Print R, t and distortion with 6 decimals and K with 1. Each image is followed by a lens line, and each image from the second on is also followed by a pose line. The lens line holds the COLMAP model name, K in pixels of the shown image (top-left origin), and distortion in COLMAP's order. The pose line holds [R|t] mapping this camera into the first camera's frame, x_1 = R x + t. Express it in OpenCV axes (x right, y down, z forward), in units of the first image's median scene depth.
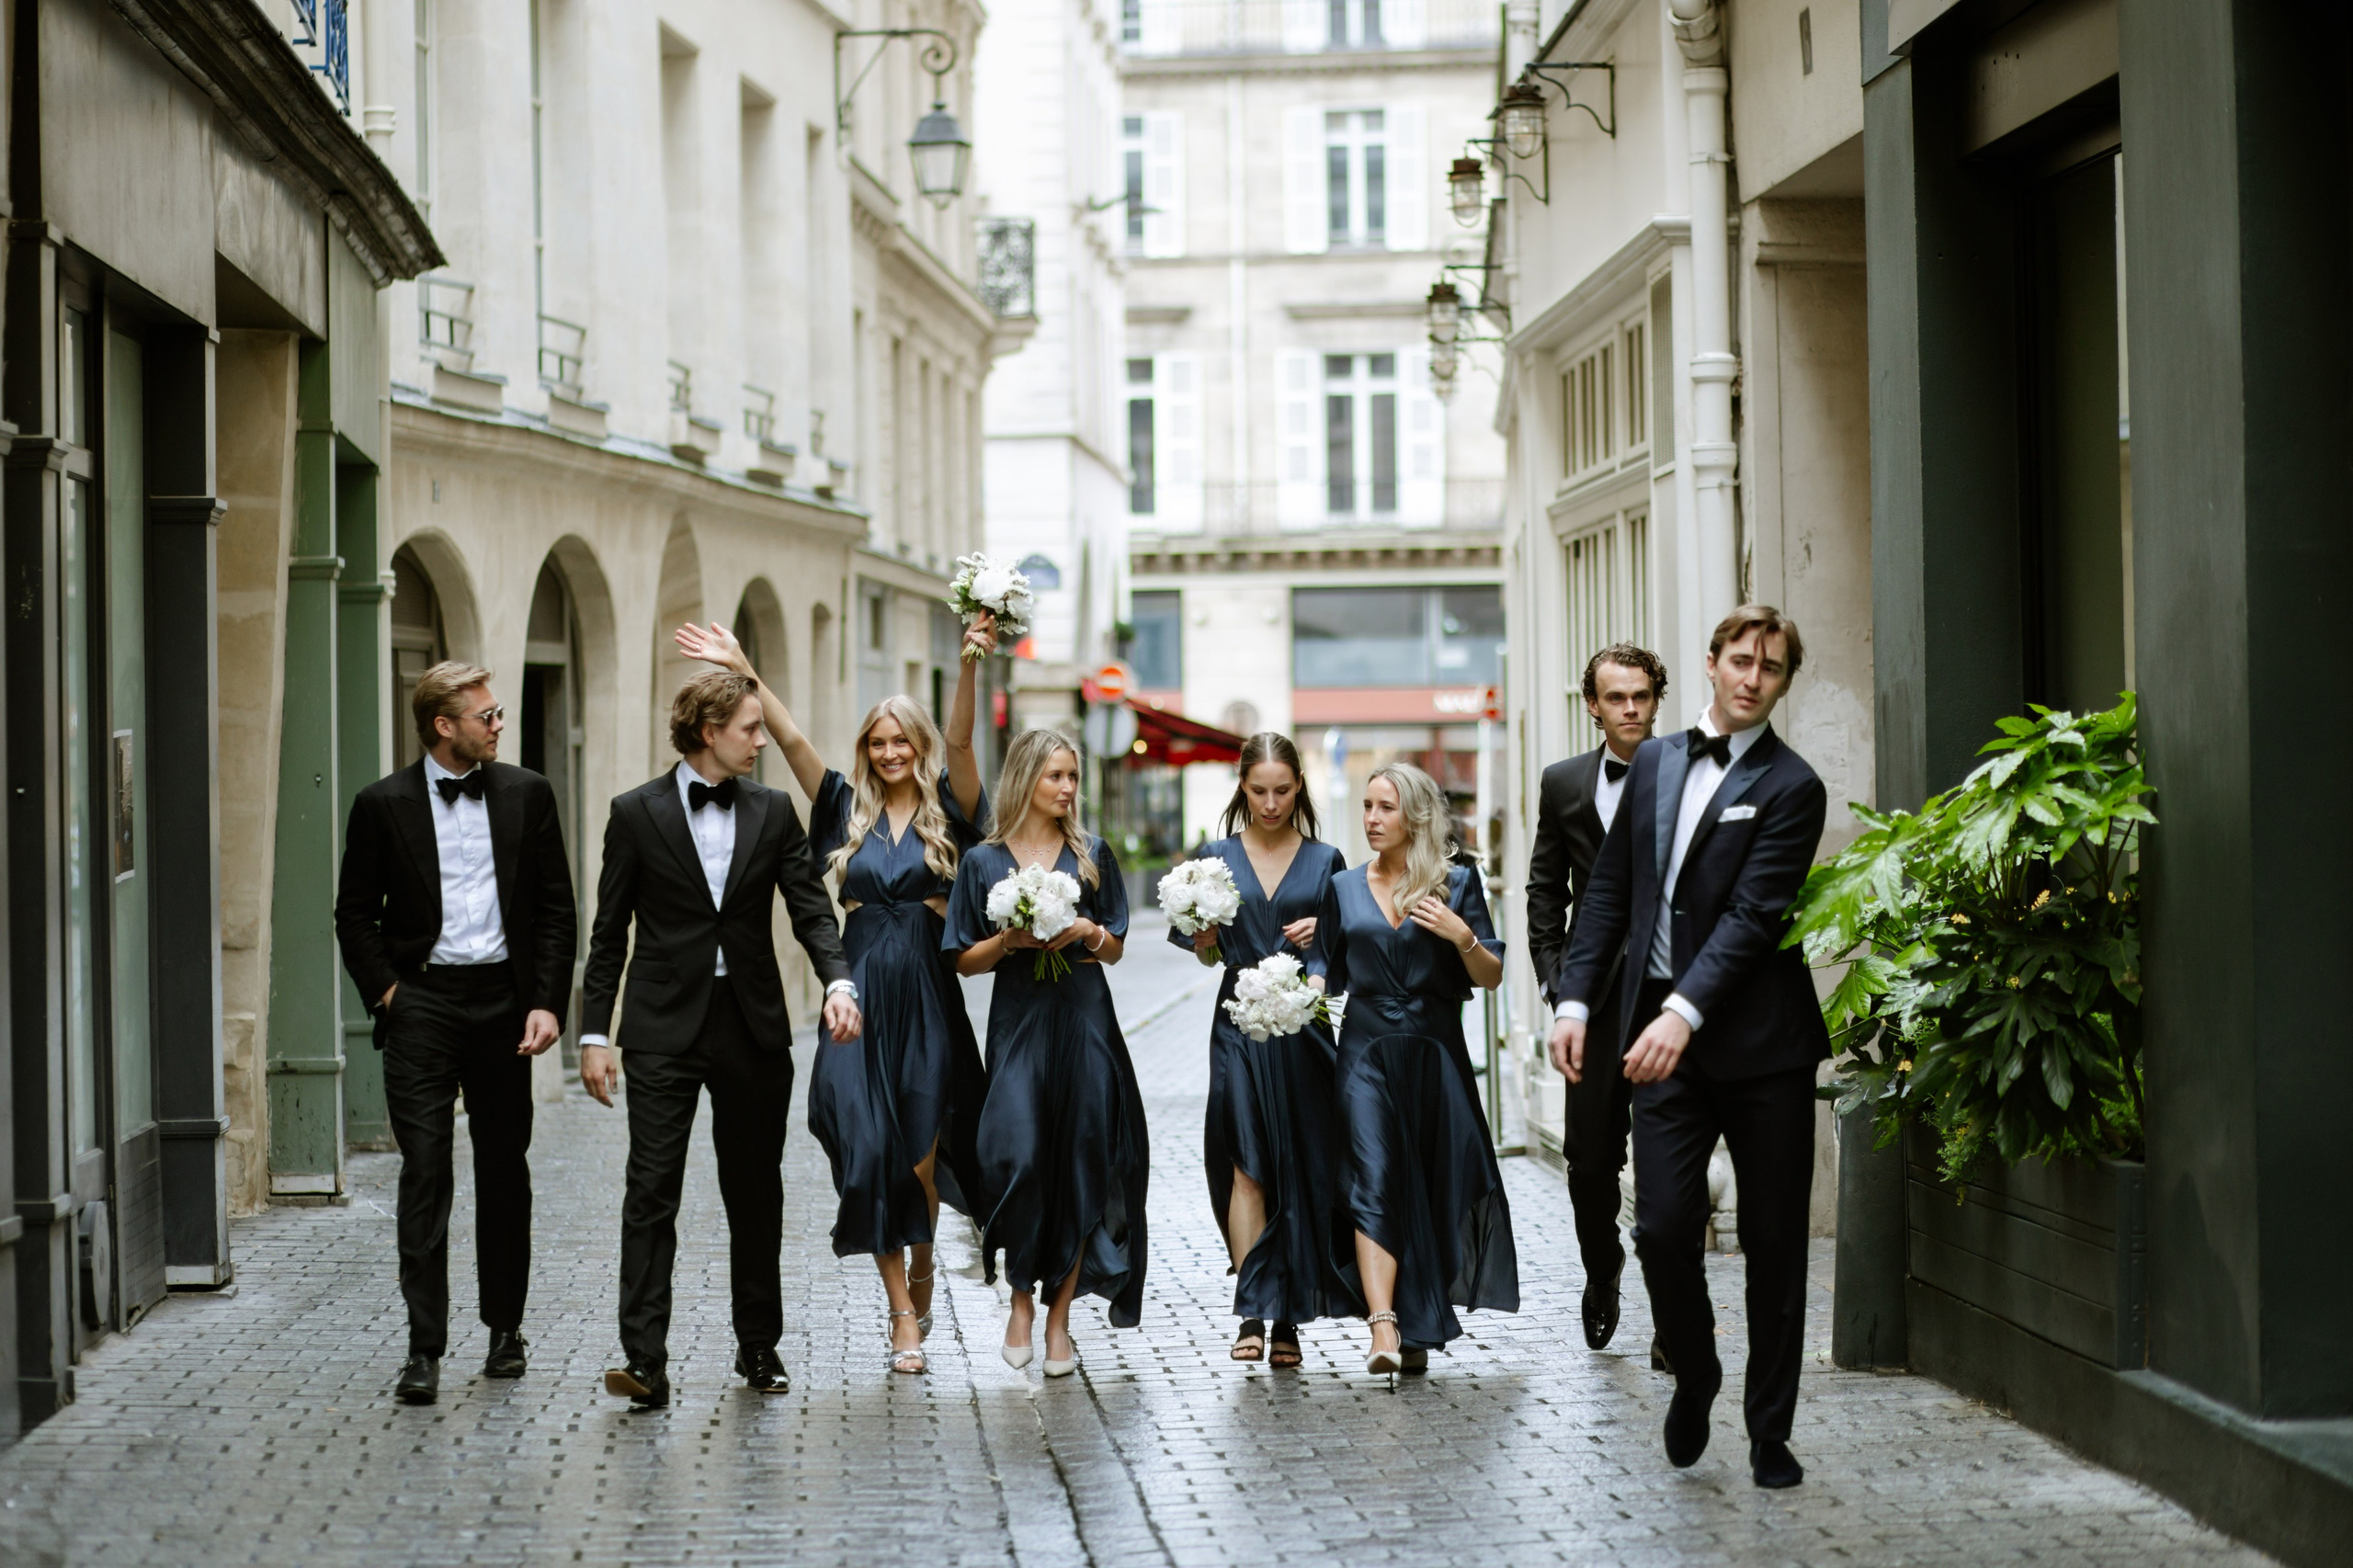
lens RADIAL K [[5762.8, 0, 1176.7], [0, 5762.8, 784.8], [0, 0, 1]] dist [0.138375, 0.000000]
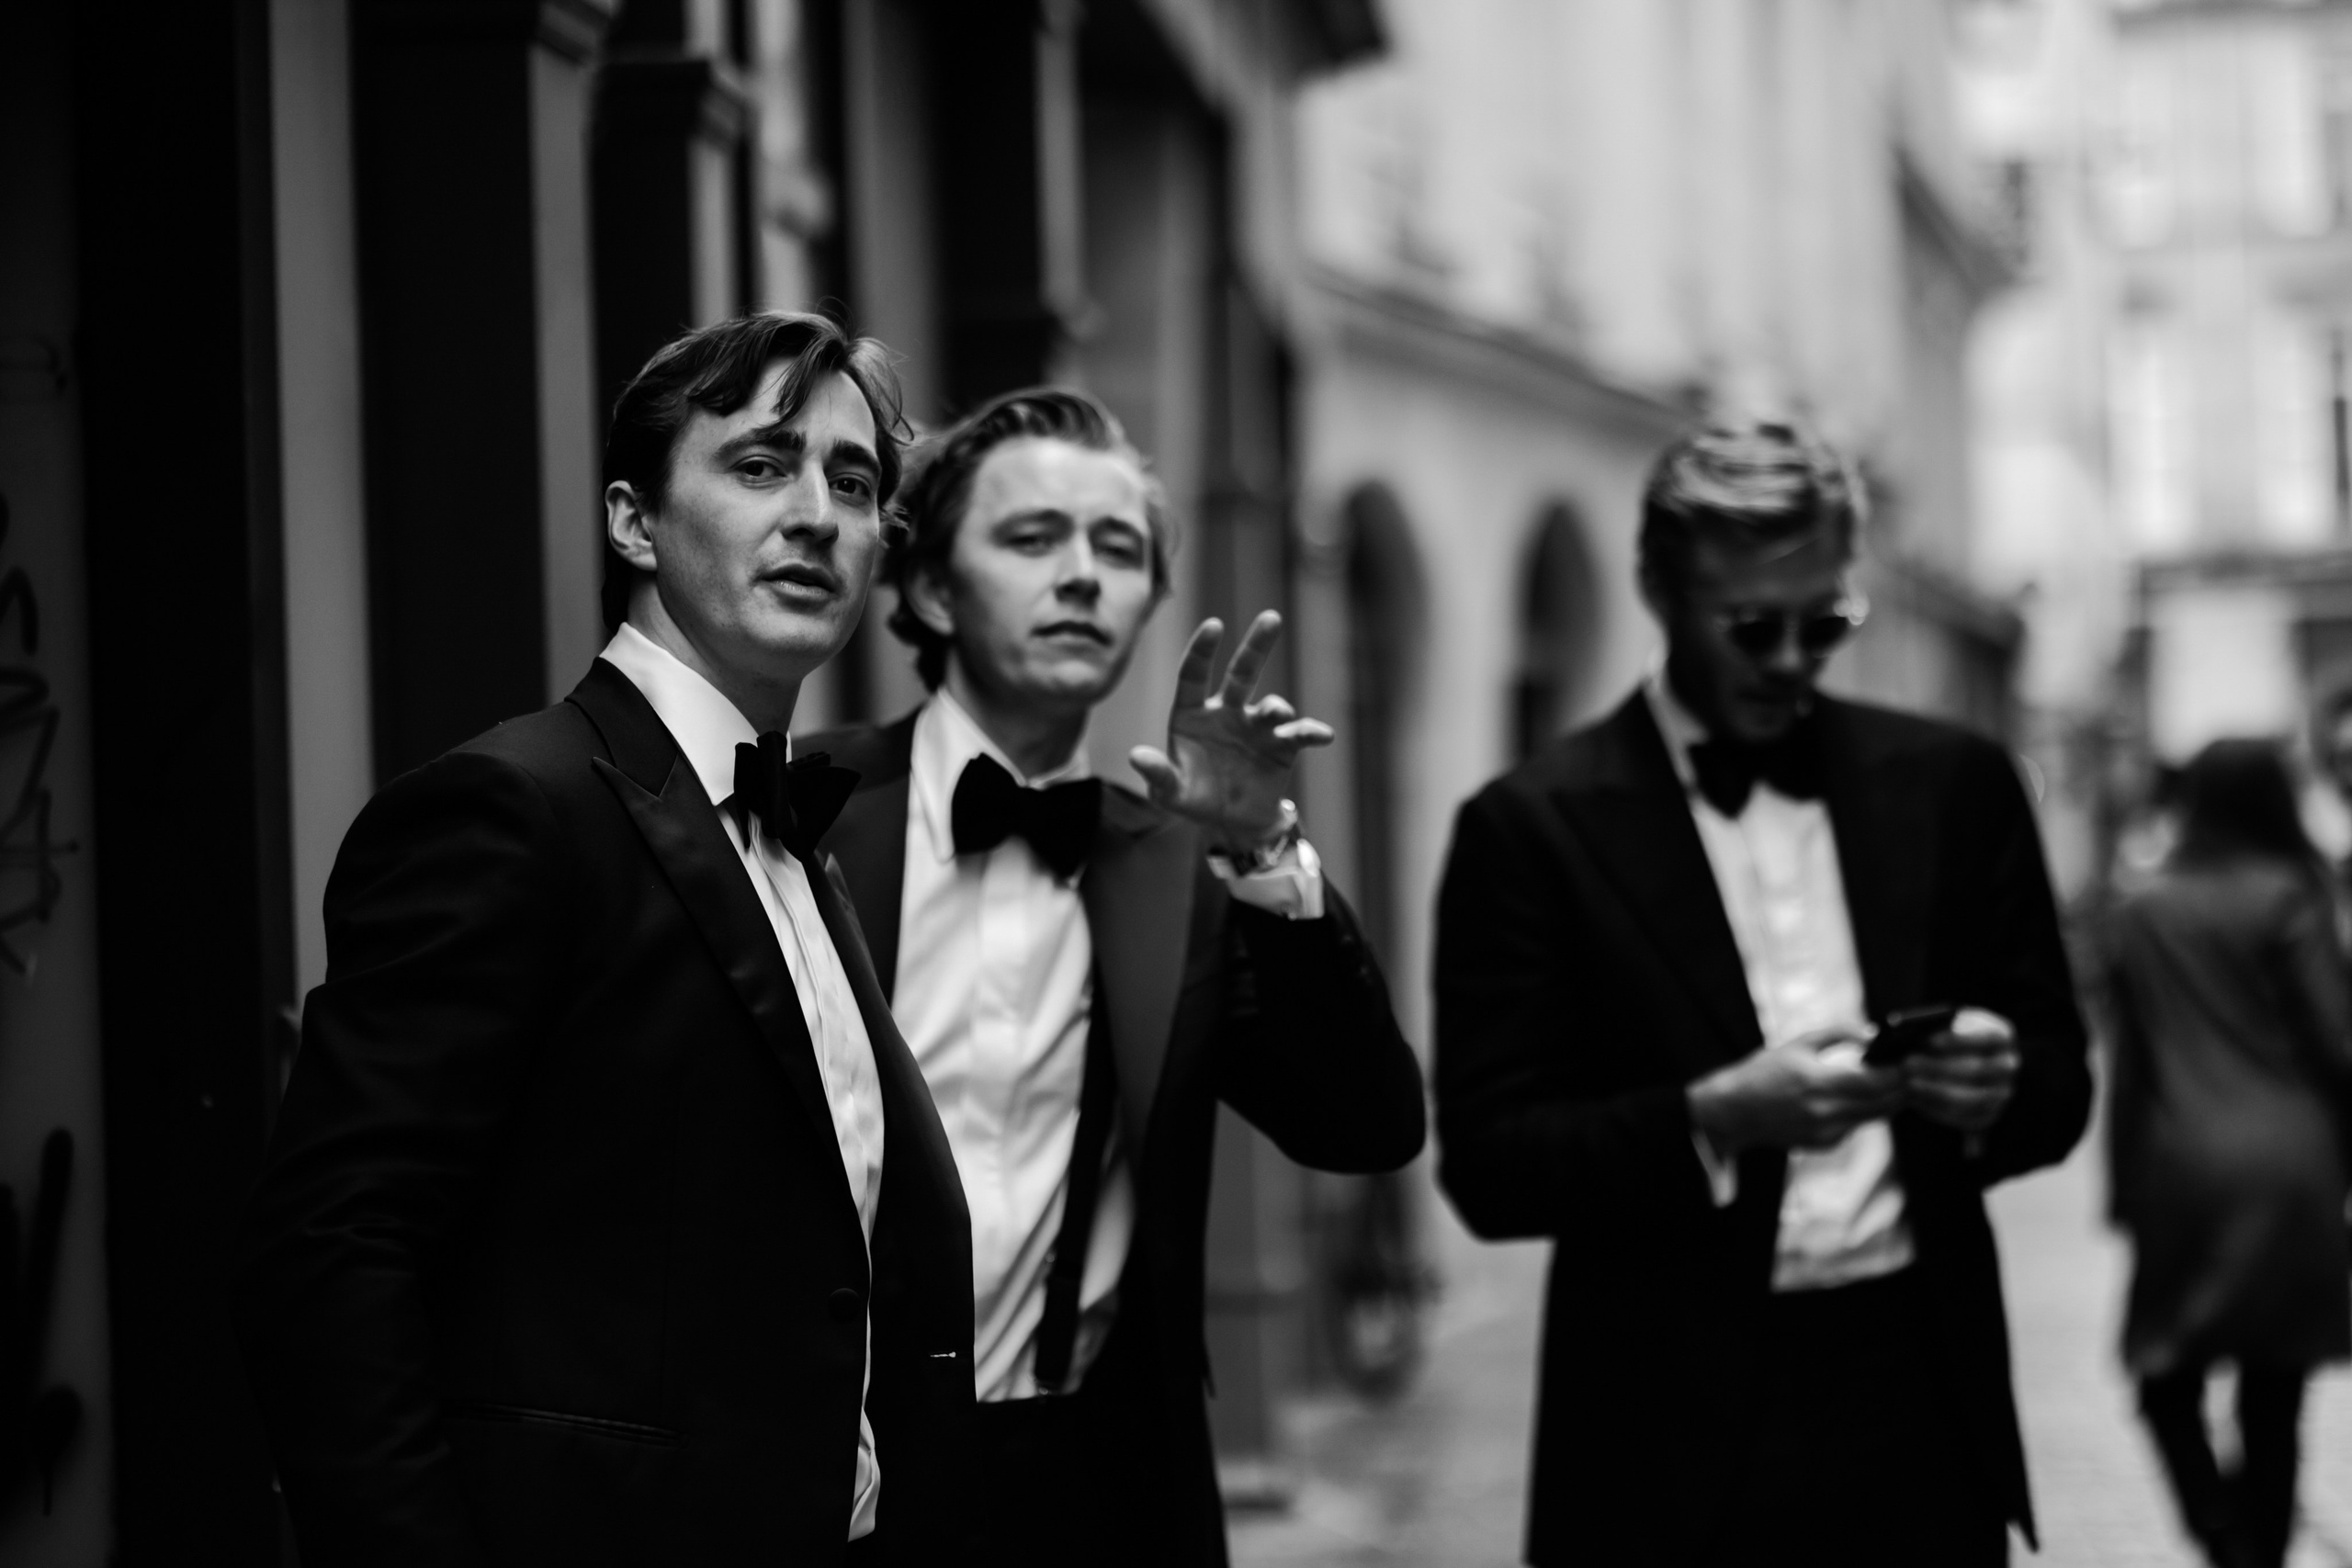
lens RADIAL K [[5759.9, 0, 1176.0], [0, 5759.9, 785.5], [0, 0, 1]] dist [0.138375, 0.000000]
pose [[0.988415, -0.033867, -0.147952, -0.049604], [0.031961, 0.999373, -0.015247, 0.003033], [0.148375, 0.010342, 0.988877, 0.298701]]
